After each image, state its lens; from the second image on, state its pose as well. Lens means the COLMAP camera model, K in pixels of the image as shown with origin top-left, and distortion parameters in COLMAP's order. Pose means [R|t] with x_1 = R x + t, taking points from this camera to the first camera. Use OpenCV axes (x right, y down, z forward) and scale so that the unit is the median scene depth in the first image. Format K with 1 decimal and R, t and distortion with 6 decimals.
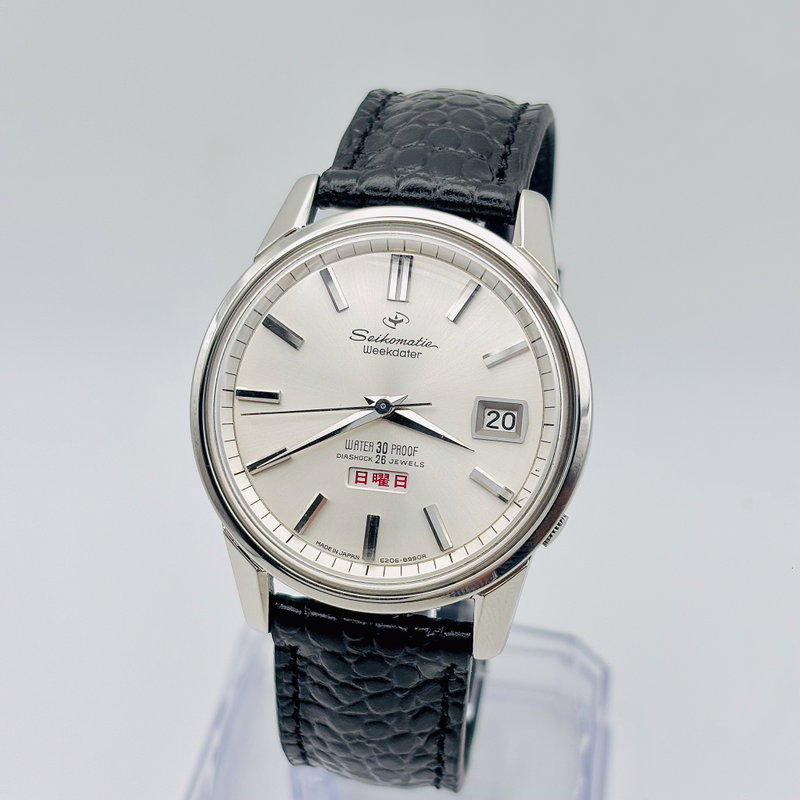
lens RADIAL K [[1666.6, 0, 397.3], [0, 1666.6, 405.7], [0, 0, 1]] dist [0.264184, 0.000000]
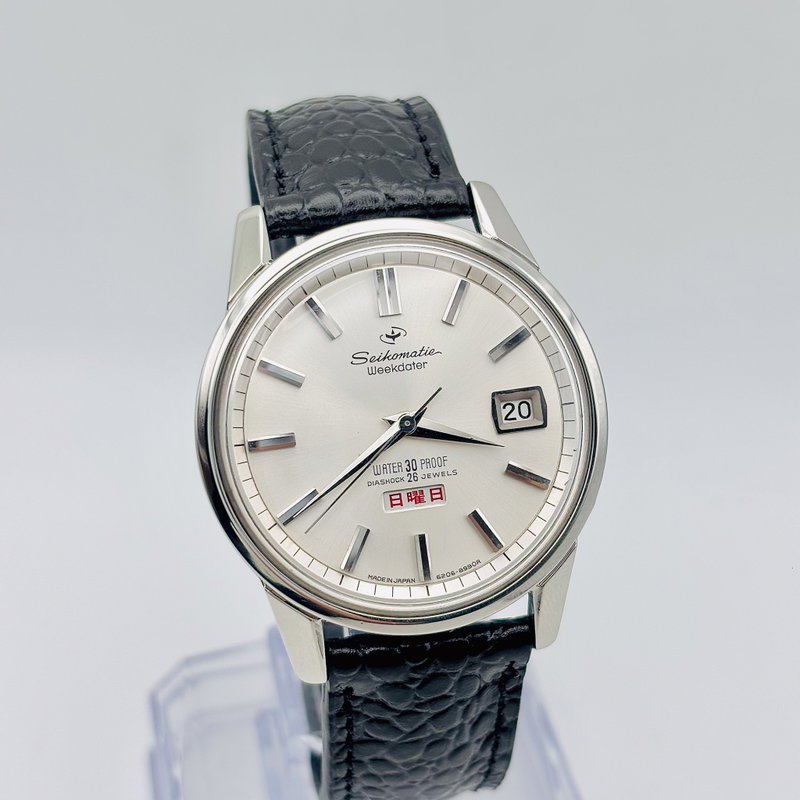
lens RADIAL K [[1666.6, 0, 411.2], [0, 1666.6, 417.6], [0, 0, 1]] dist [0.264184, 0.000000]
pose [[0.931613, -0.223494, 0.286613, -0.280195], [0.220909, 0.974400, 0.041764, -0.042399], [-0.288610, 0.024407, 0.957136, 0.062060]]
